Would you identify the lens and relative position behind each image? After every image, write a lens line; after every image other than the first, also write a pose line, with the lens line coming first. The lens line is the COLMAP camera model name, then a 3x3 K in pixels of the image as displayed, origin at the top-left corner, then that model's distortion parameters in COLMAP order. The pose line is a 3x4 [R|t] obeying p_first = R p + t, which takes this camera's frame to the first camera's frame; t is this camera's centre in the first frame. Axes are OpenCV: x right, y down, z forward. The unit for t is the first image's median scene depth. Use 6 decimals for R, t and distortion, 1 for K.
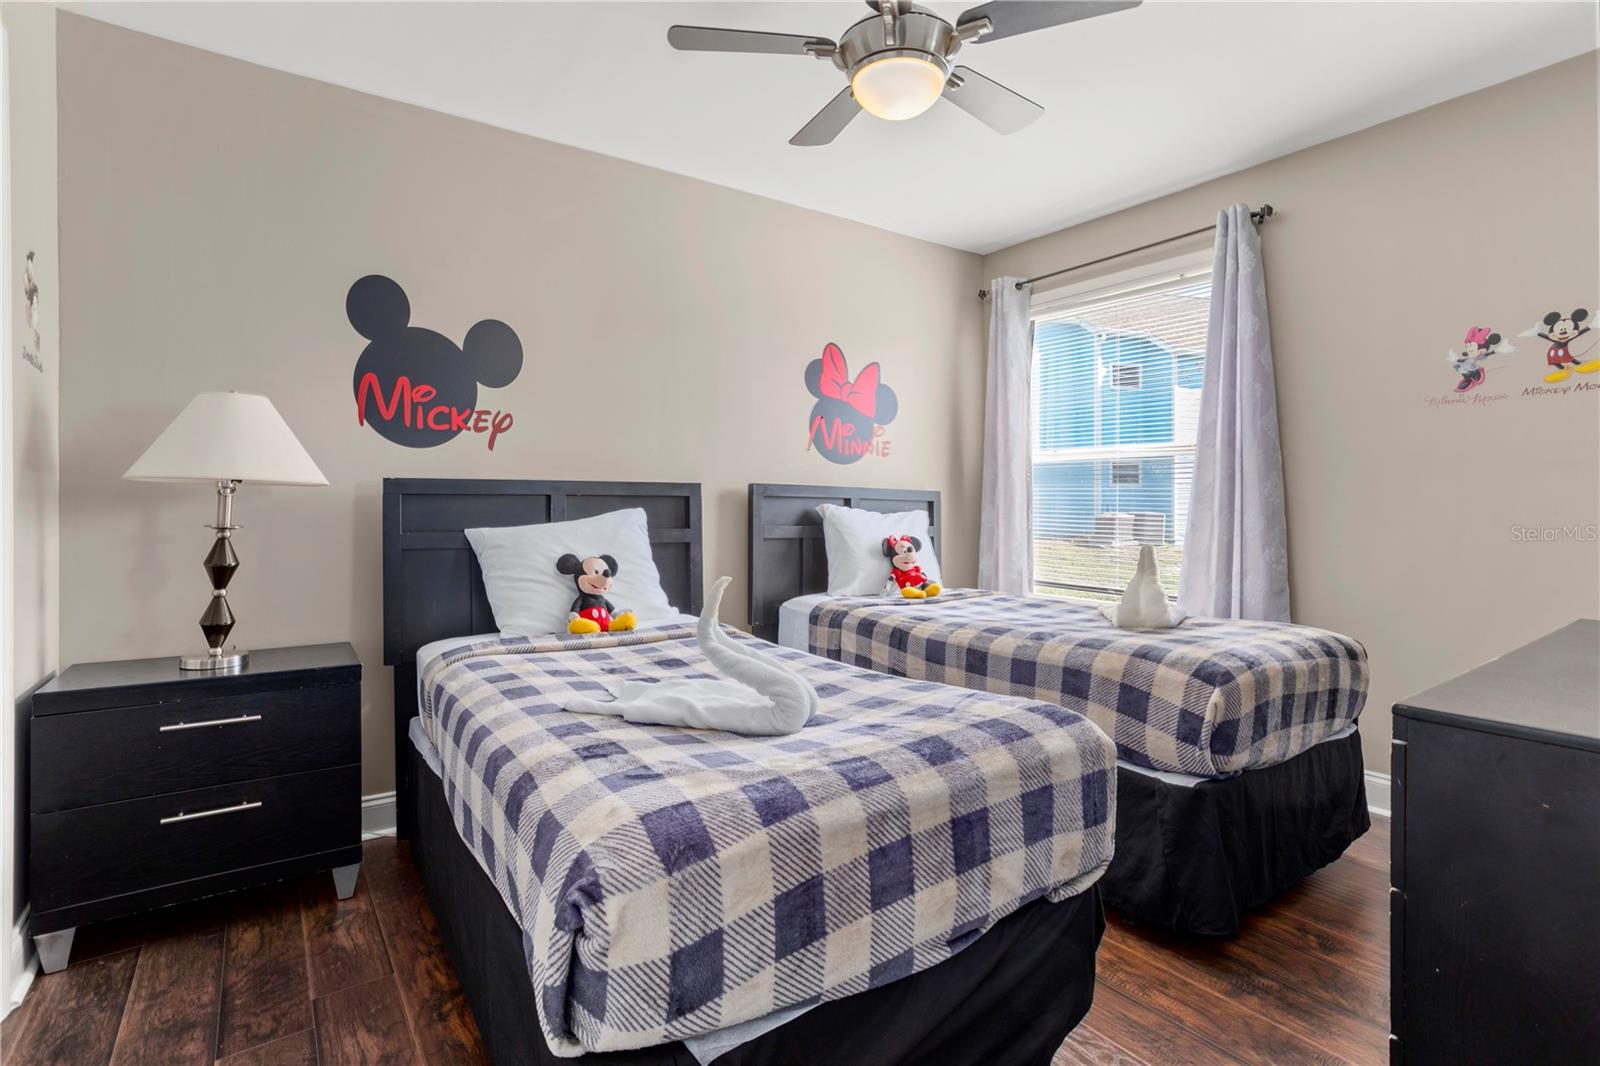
lens RADIAL K [[796.1, 0, 821.8], [0, 796.1, 516.4], [0, 0, 1]] dist [-0.001031, 0.000386]
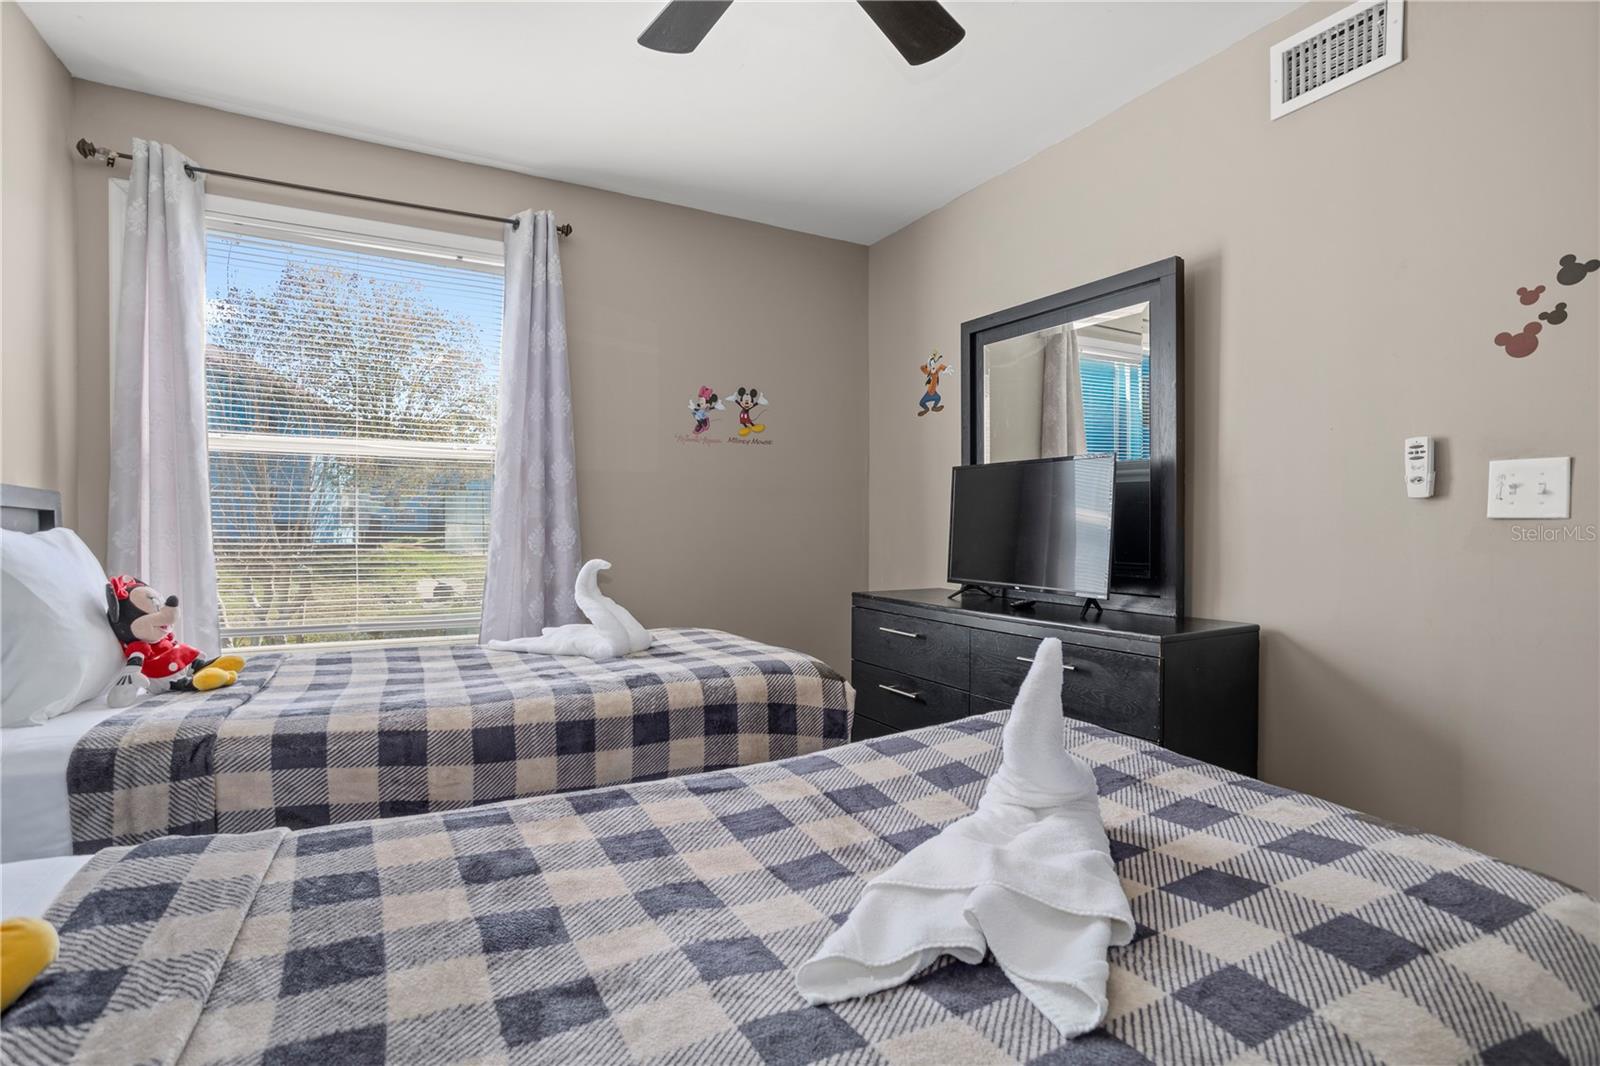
lens RADIAL K [[796.1, 0, 821.8], [0, 796.1, 516.4], [0, 0, 1]] dist [-0.001031, 0.000386]
pose [[0.121603, 0.001165, 0.992578, -0.469179], [0.006454, 0.999977, -0.001964, -0.016282], [-0.992558, 0.006645, 0.121592, 0.634405]]
